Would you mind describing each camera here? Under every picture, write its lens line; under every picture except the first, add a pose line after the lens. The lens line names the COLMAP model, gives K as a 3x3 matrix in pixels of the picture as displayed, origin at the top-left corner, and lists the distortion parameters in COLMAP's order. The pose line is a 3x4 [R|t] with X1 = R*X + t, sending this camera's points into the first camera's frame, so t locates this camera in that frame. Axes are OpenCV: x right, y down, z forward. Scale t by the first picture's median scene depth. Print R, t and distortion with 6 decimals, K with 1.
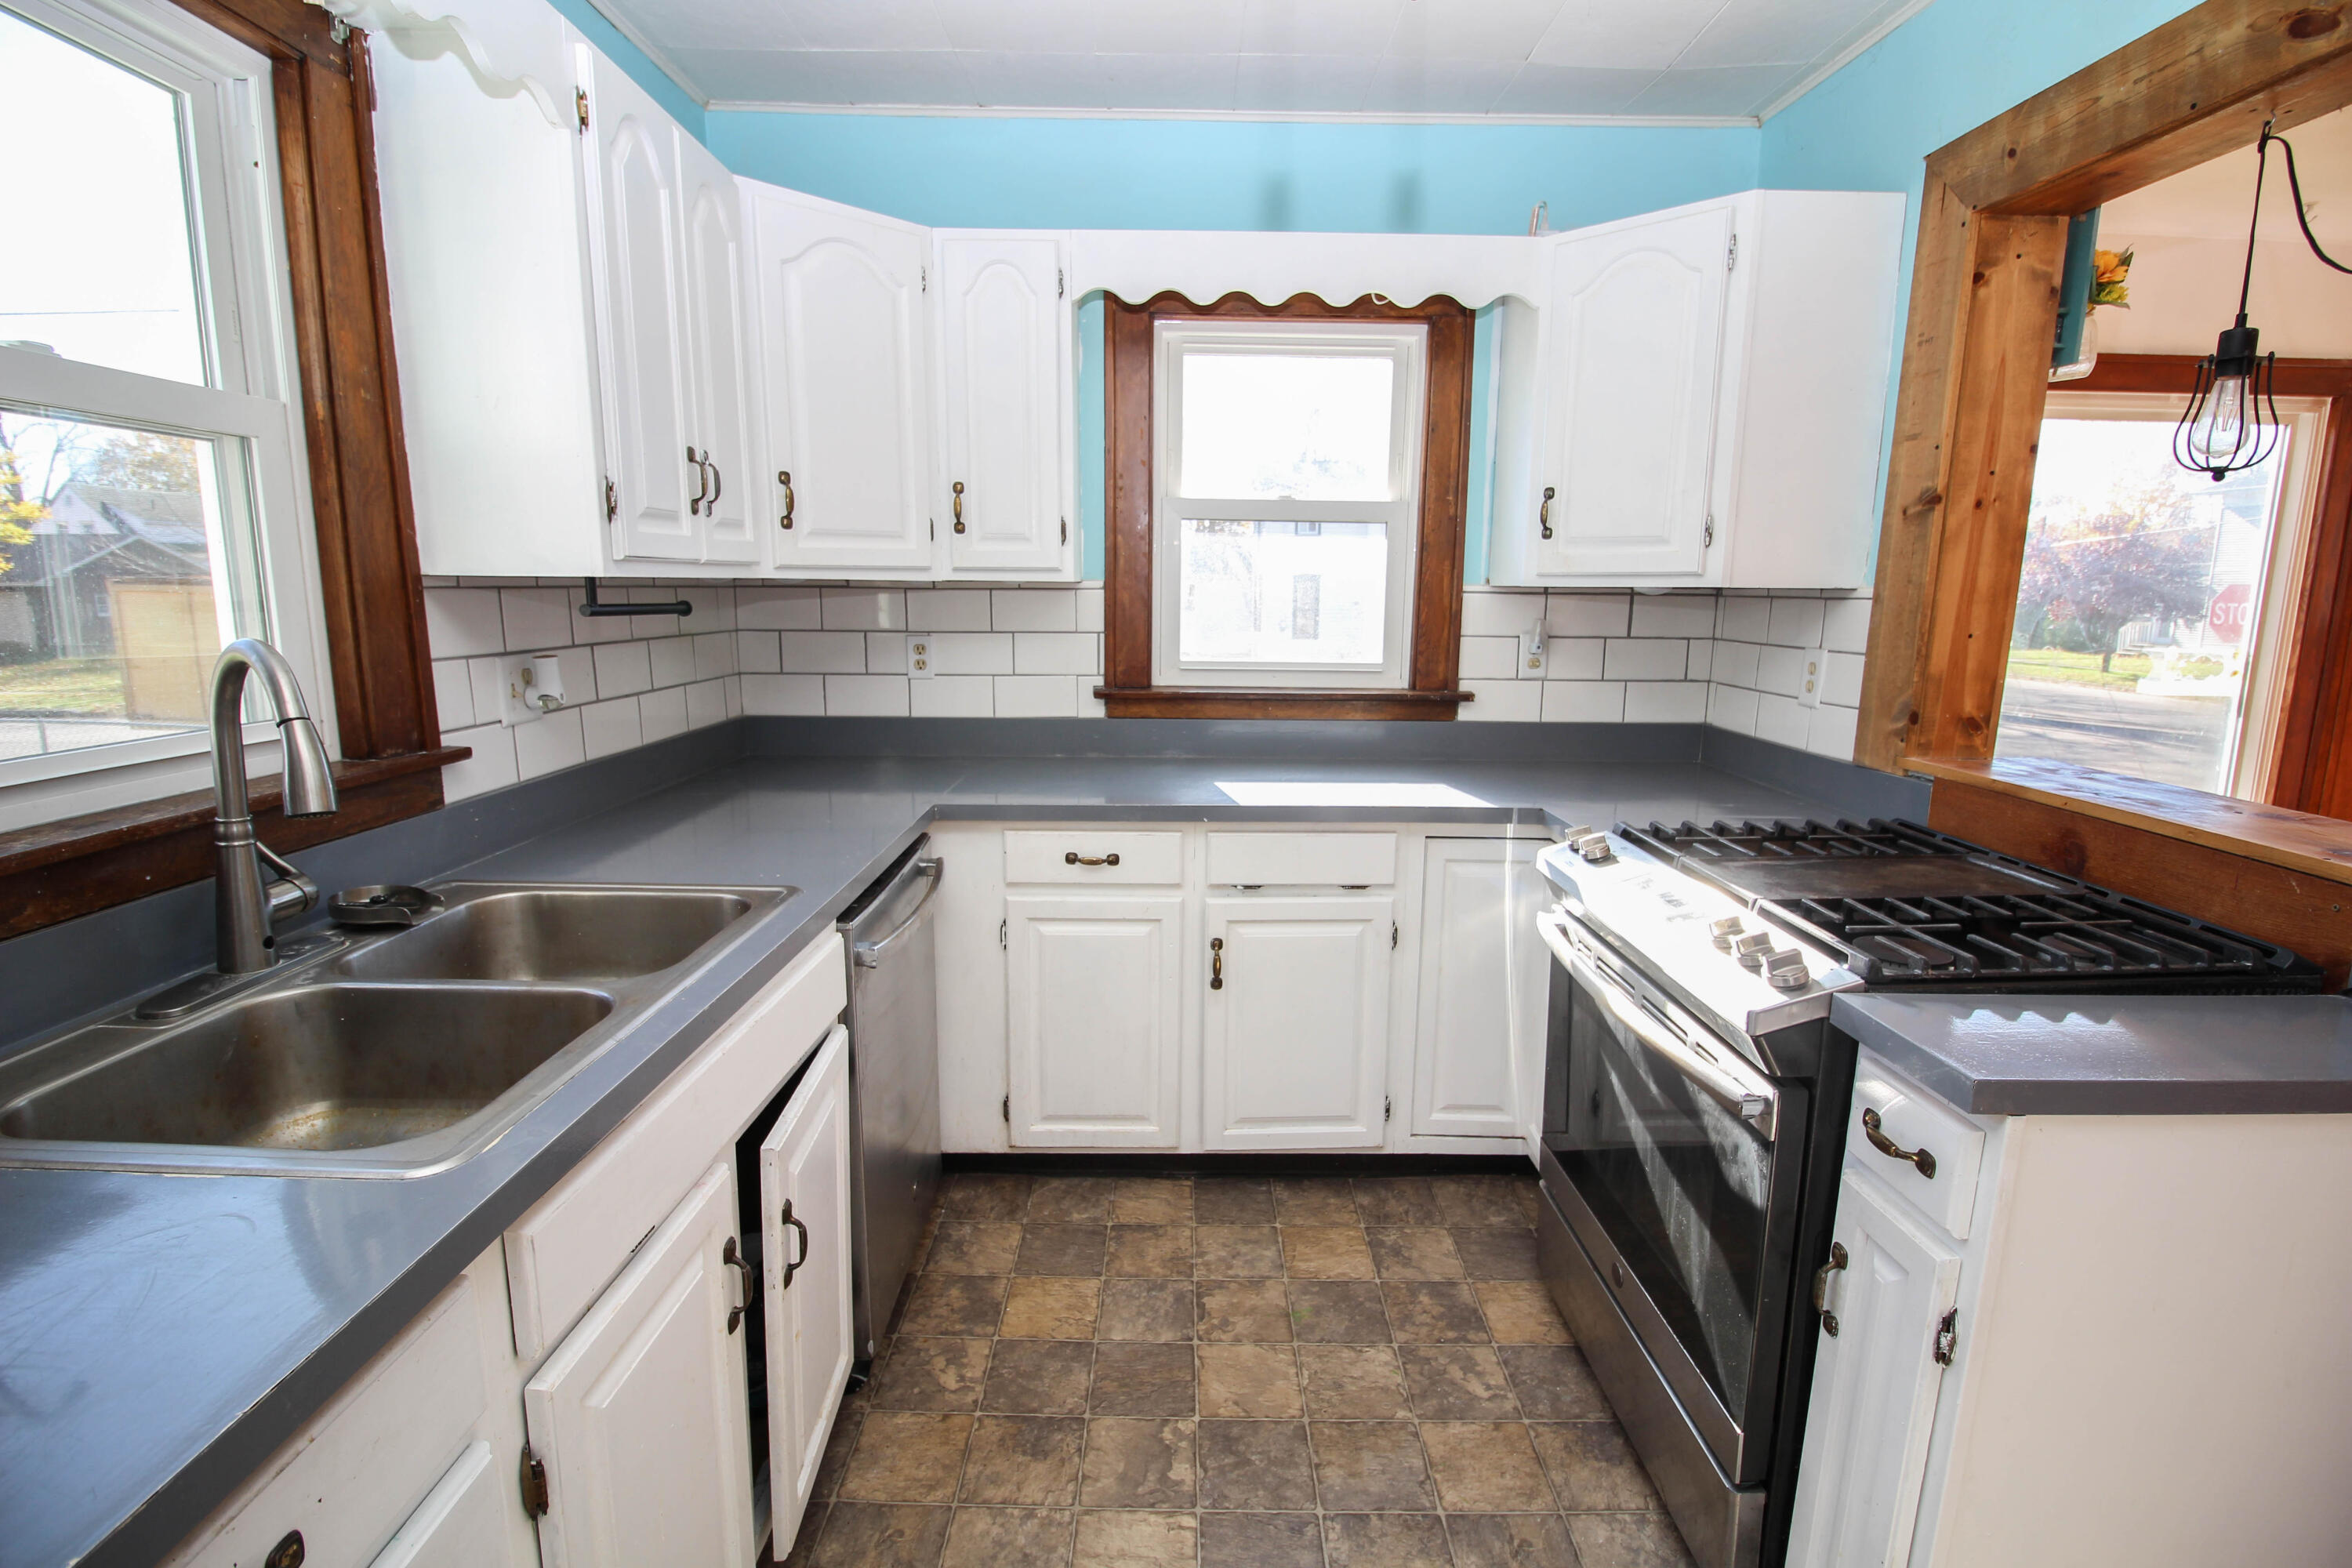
lens RADIAL K [[1090.1, 0, 1182.6], [0, 1090.1, 780.1], [0, 0, 1]] dist [-0.002641, -0.010647]
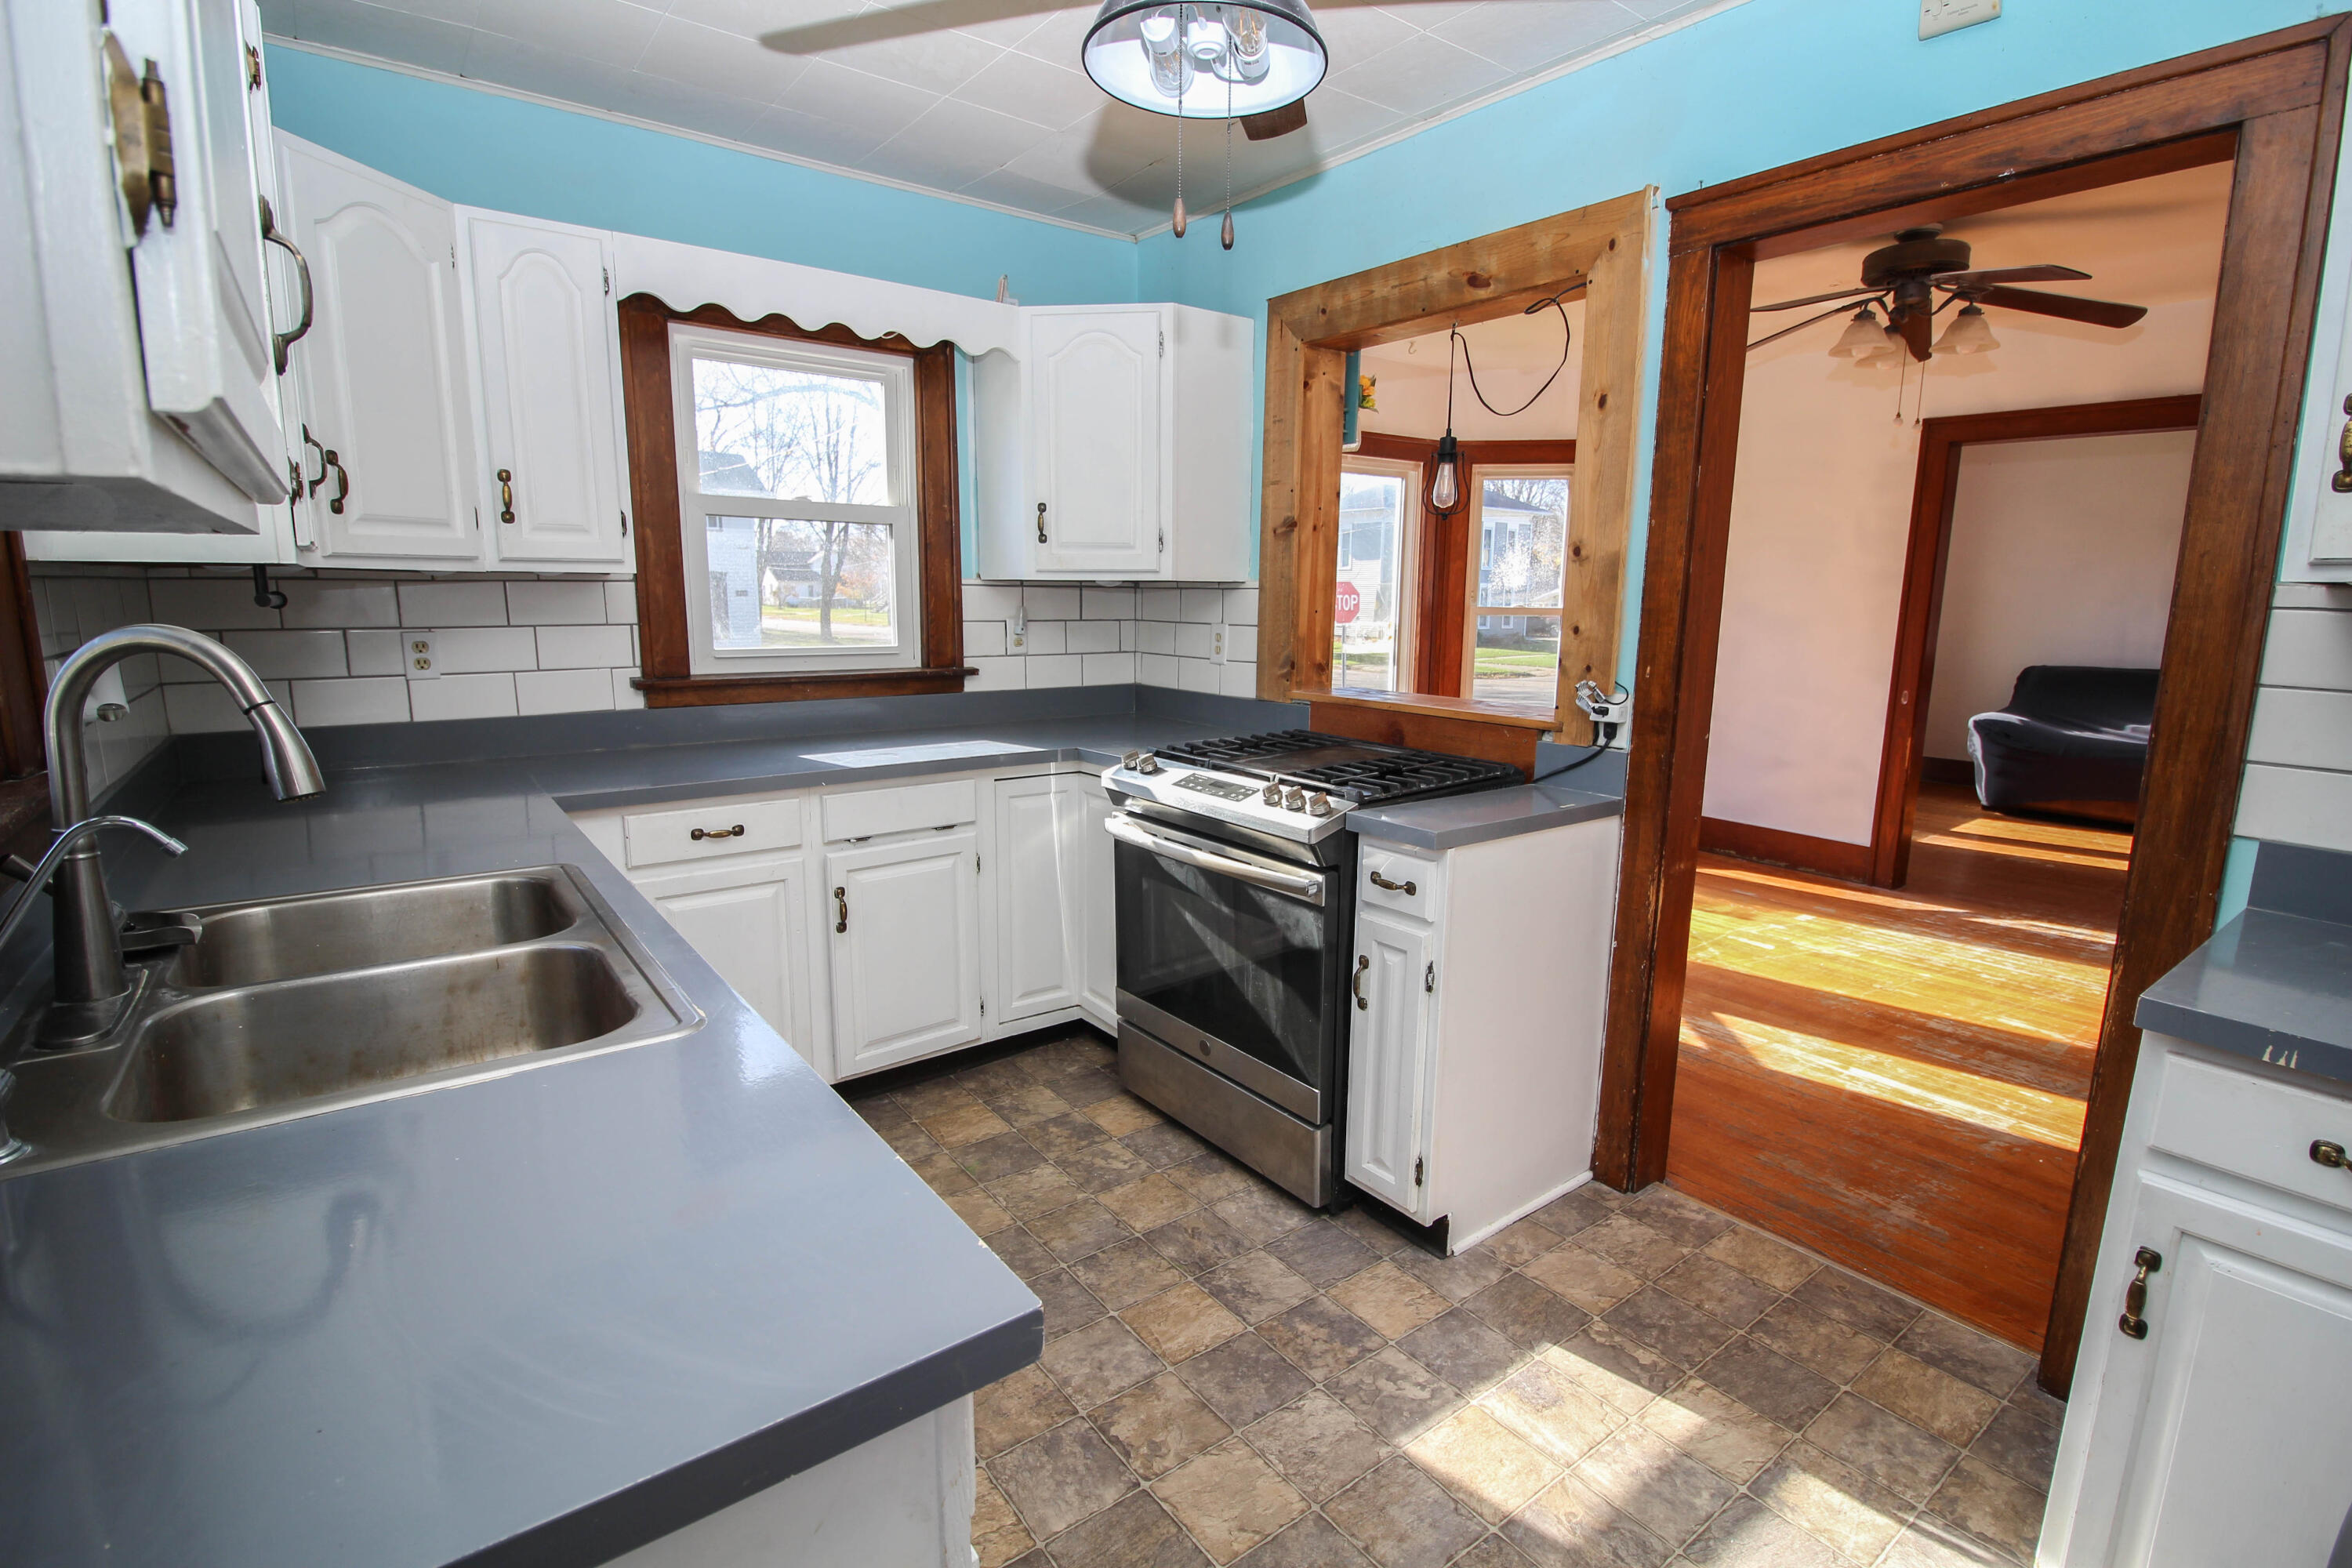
lens RADIAL K [[1090.1, 0, 1183.6], [0, 1090.1, 783.4], [0, 0, 1]] dist [-0.002641, -0.010647]
pose [[0.800280, -0.105919, 0.590197, -0.347698], [0.102557, 0.993950, 0.039315, 0.029600], [-0.590791, 0.029066, 0.806301, -0.138356]]
